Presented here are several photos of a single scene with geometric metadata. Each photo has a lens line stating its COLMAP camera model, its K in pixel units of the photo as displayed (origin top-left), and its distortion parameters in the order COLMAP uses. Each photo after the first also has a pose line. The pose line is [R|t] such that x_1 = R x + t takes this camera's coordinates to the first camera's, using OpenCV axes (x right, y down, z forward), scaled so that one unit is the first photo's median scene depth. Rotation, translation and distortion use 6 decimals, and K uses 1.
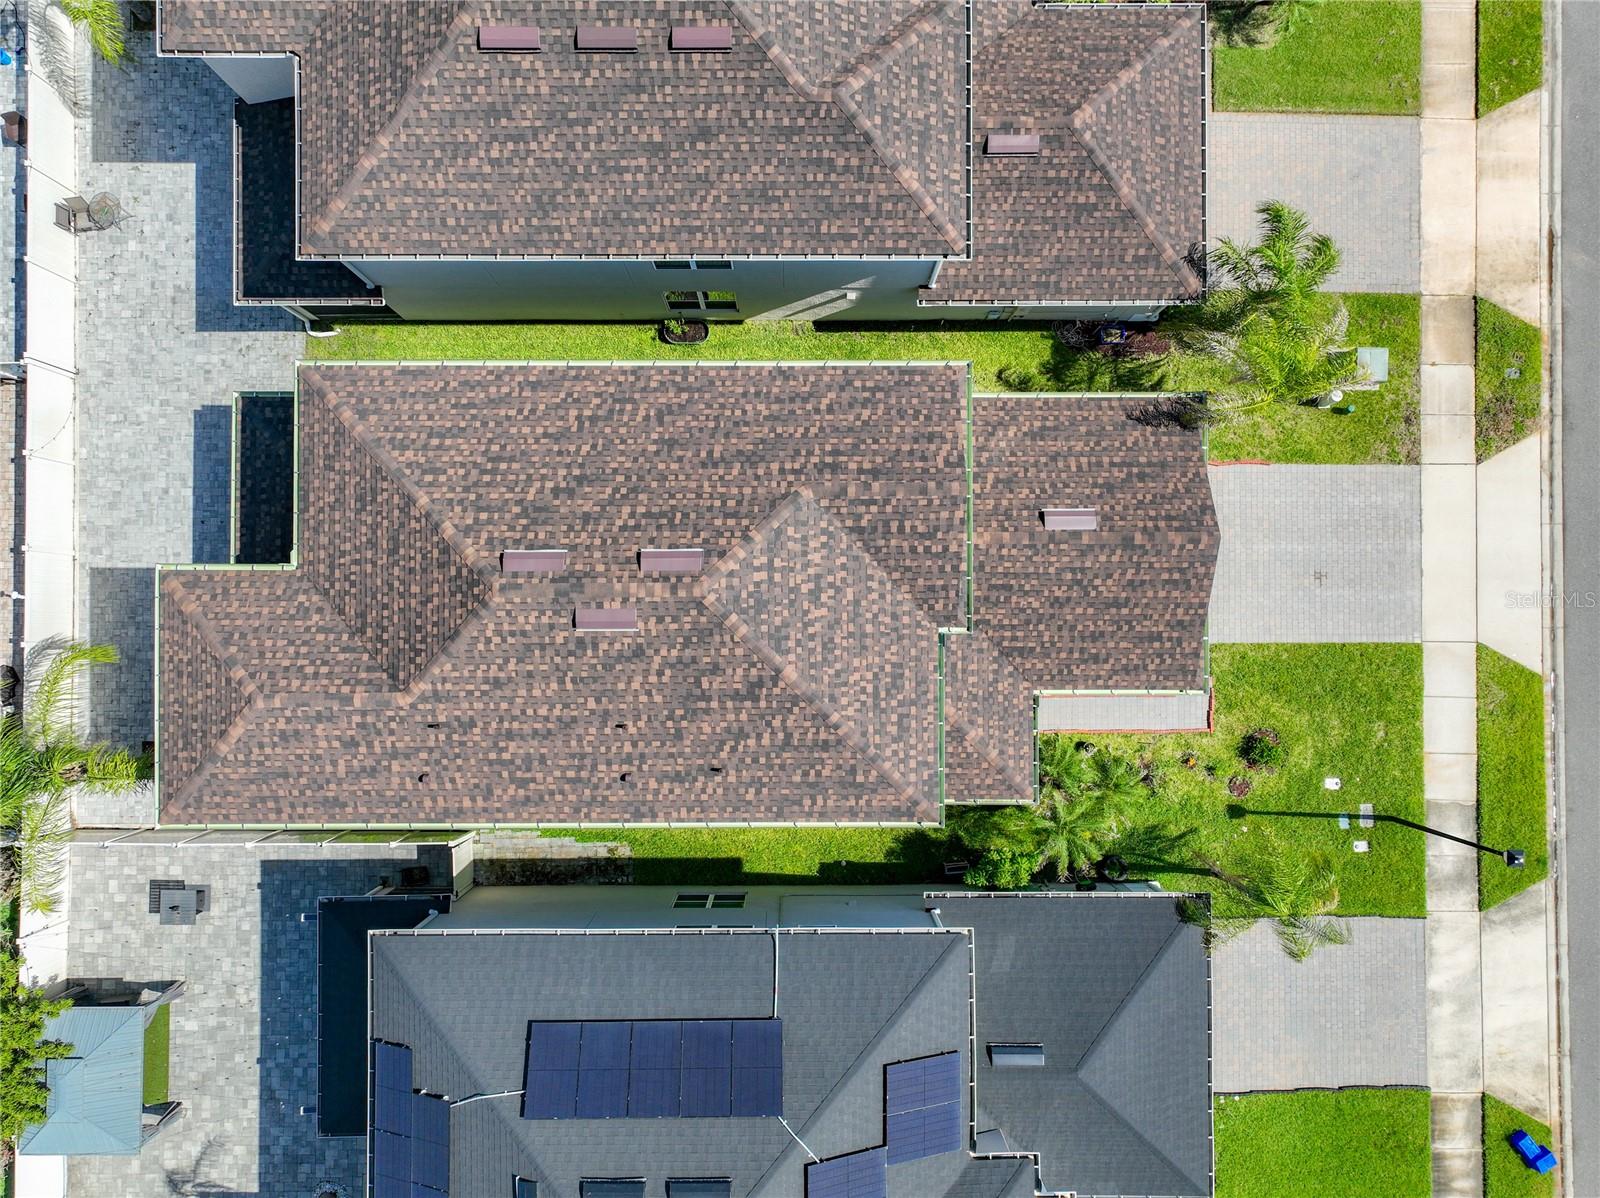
lens RADIAL K [[1137.8, 0, 796.7], [0, 1137.8, 625.2], [0, 0, 1]] dist [0.006189, 0.006365]
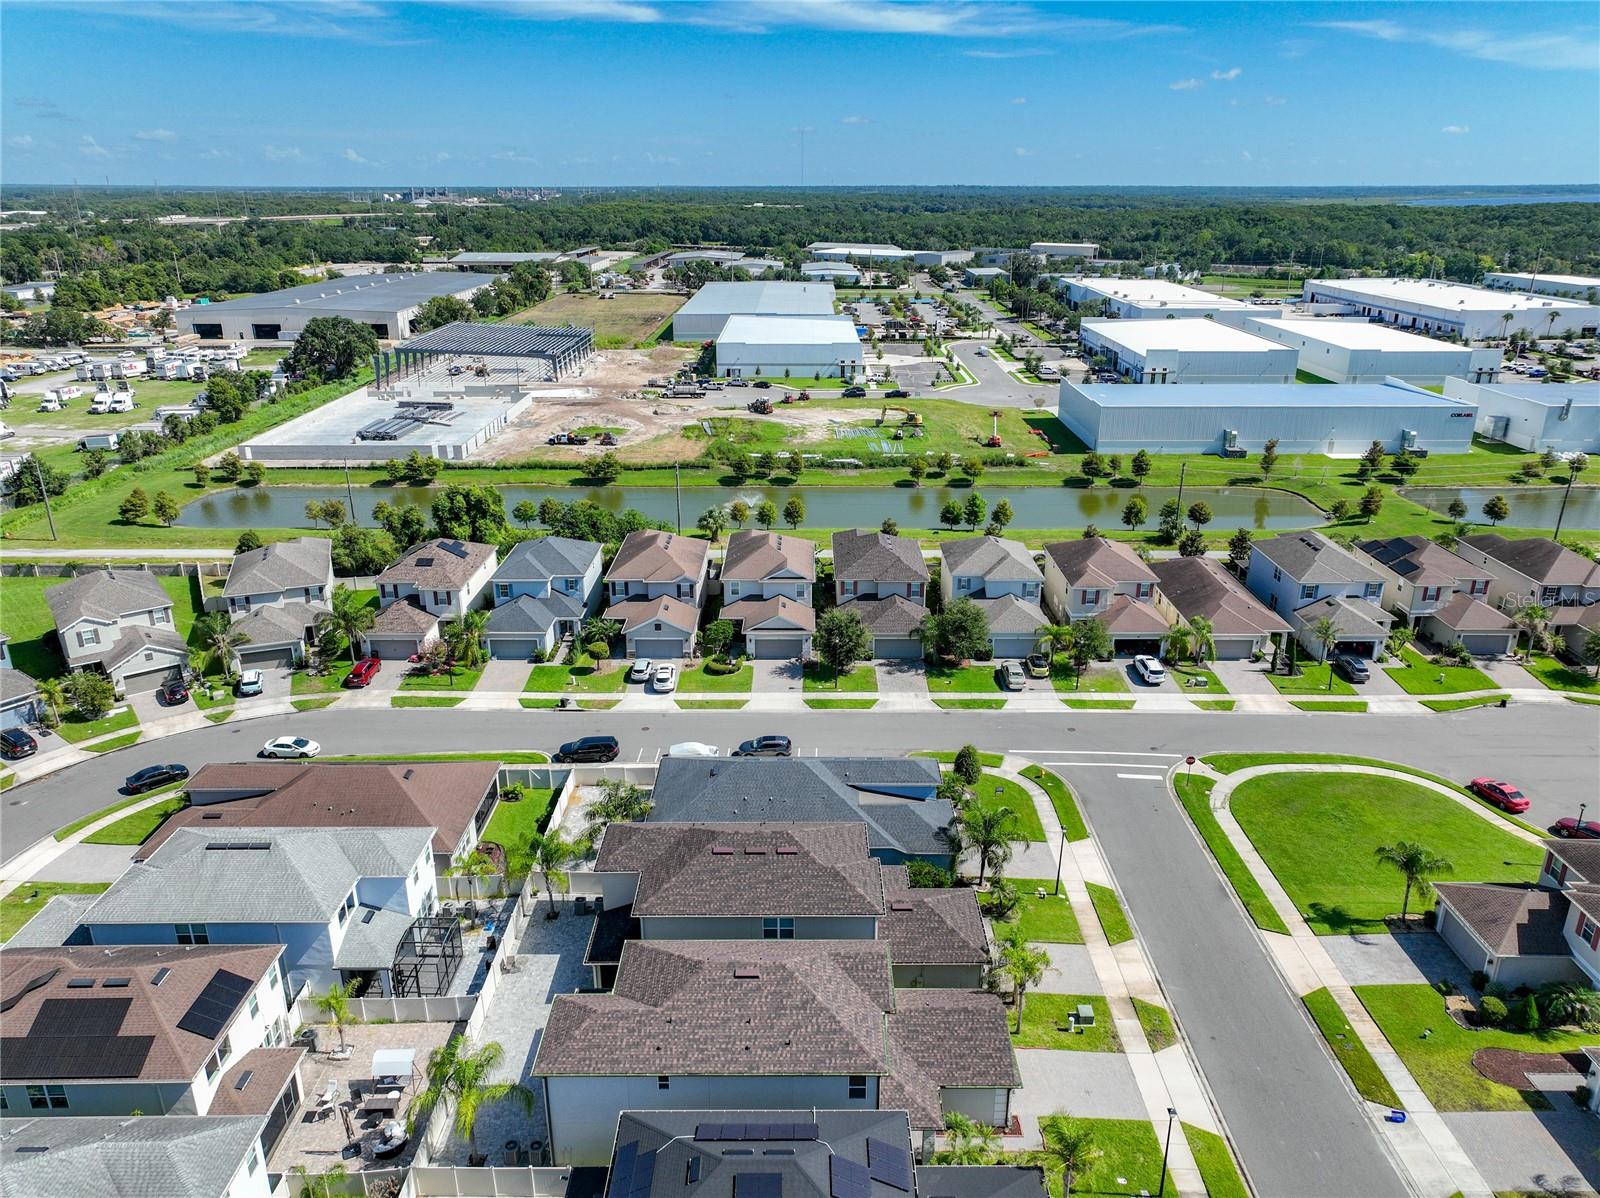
lens RADIAL K [[1137.8, 0, 796.7], [0, 1137.8, 625.2], [0, 0, 1]] dist [0.006189, 0.006365]
pose [[0.999945, -0.005242, -0.009093, -0.027068], [-0.006439, 0.377834, -0.925851, 1.937969], [0.008289, 0.925858, 0.377780, -0.645925]]
